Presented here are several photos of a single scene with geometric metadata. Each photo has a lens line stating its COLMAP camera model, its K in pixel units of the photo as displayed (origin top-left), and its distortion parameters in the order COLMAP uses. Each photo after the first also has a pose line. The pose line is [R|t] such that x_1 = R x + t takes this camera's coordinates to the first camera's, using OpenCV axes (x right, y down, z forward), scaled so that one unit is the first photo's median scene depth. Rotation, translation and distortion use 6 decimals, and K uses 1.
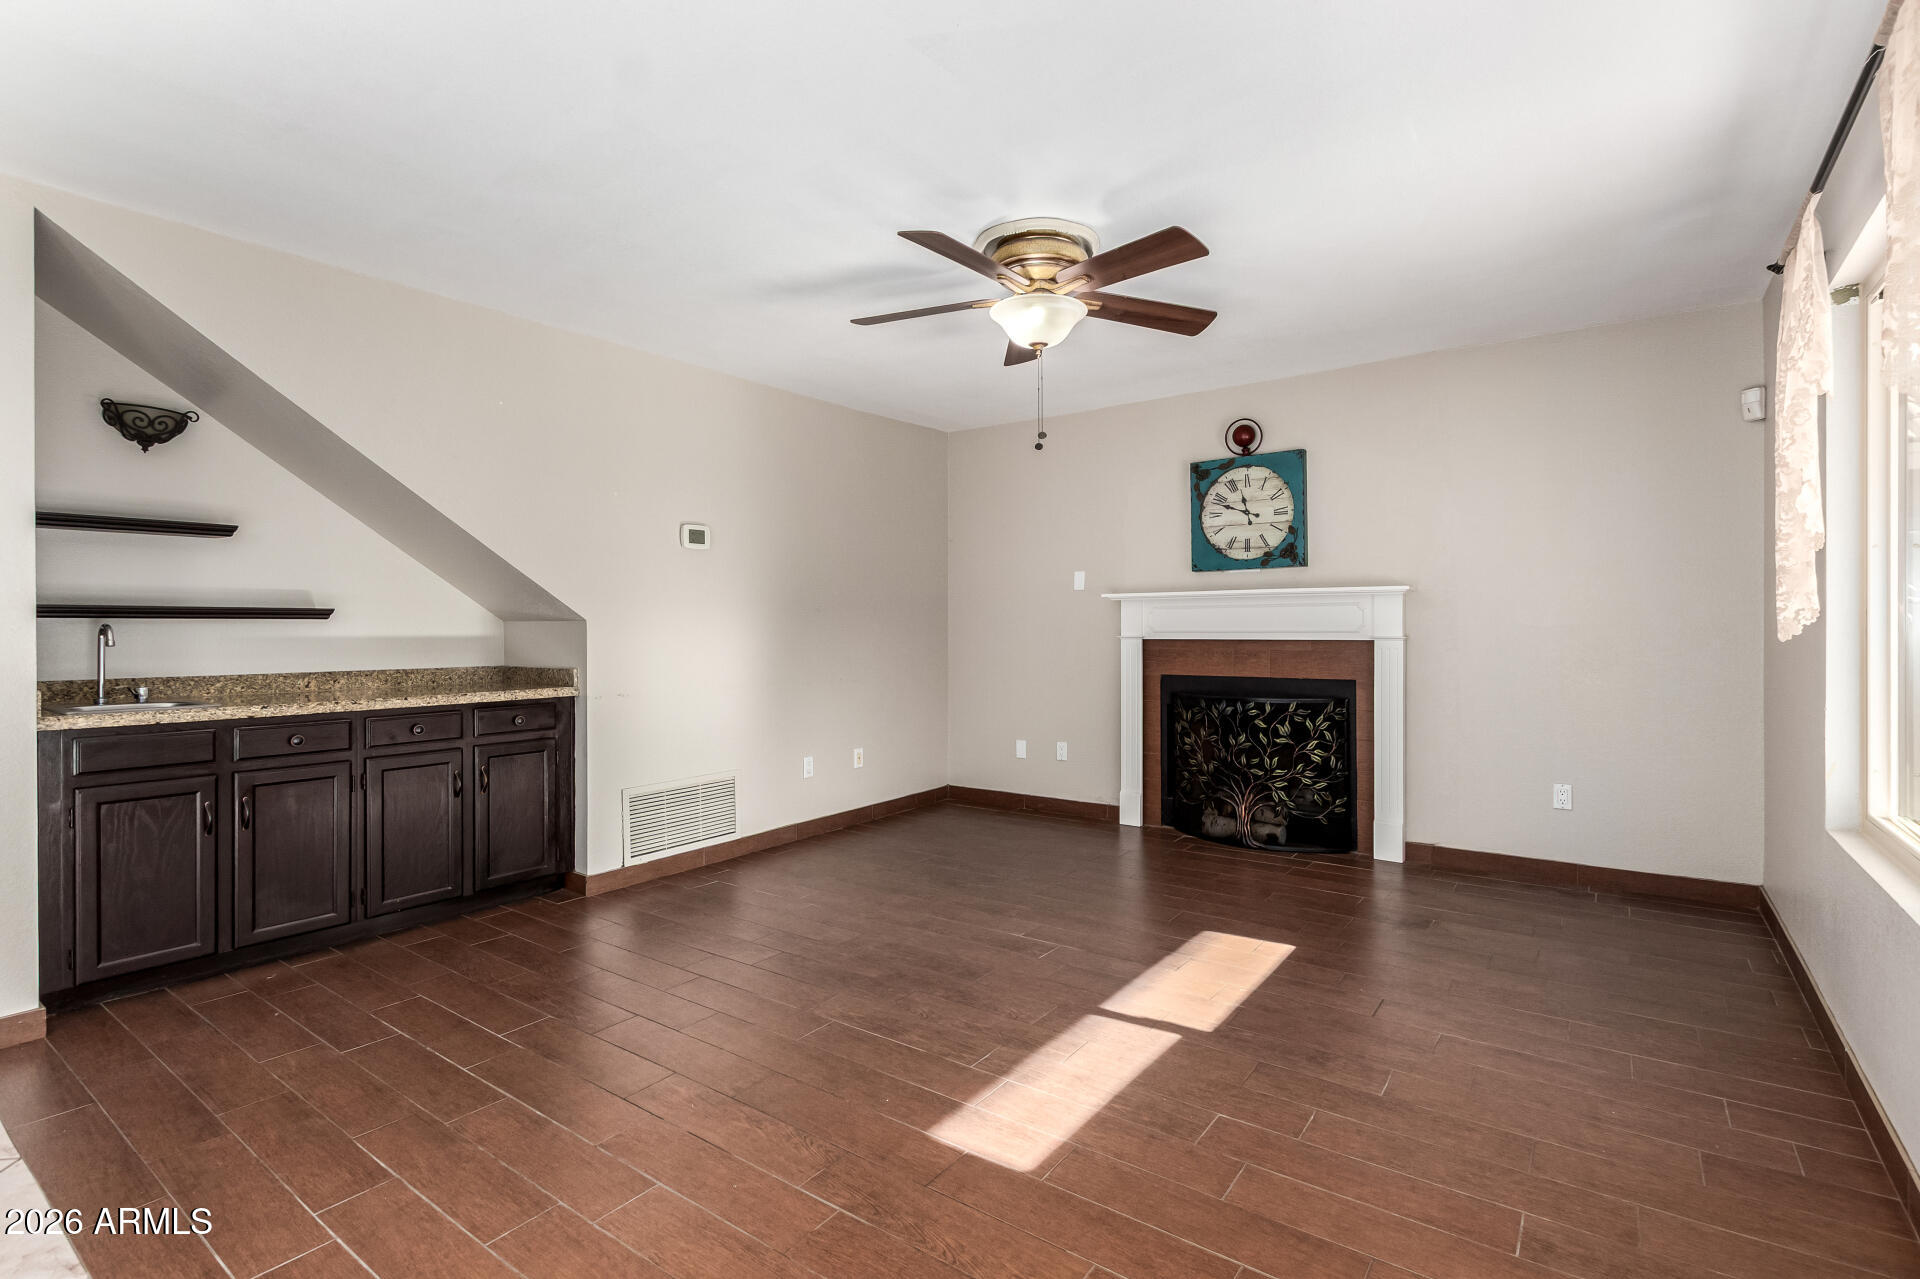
lens RADIAL K [[898.0, 0, 968.6], [0, 898.0, 636.2], [0, 0, 1]] dist [-0.004445, 0.000863]
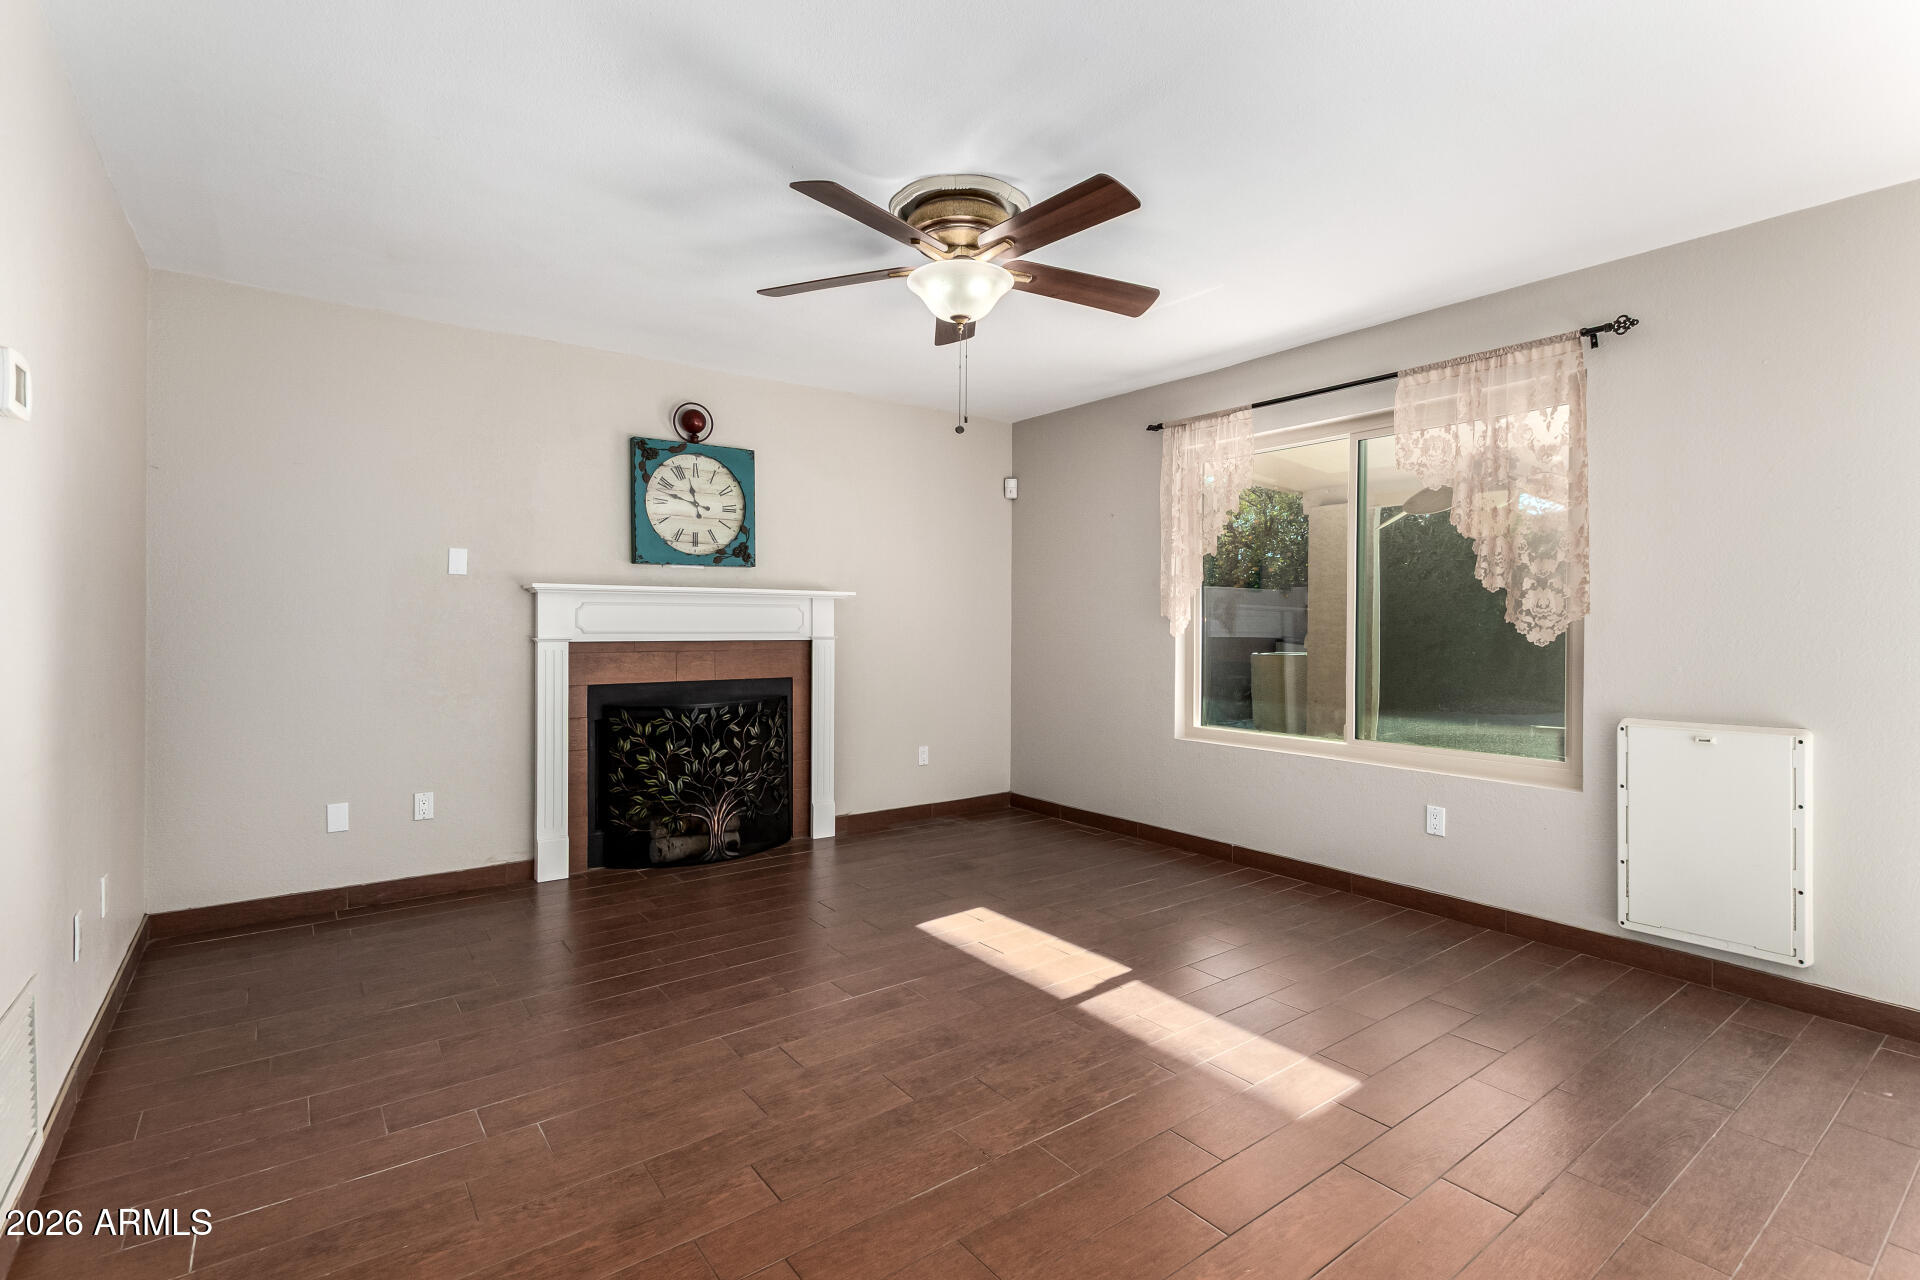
lens RADIAL K [[898.0, 0, 966.7], [0, 898.0, 629.2], [0, 0, 1]] dist [-0.004445, 0.000863]
pose [[0.292272, 0.000730, 0.956335, -0.510358], [0.005487, 0.999982, -0.002440, -0.004435], [-0.956319, 0.005960, 0.292263, 0.470089]]
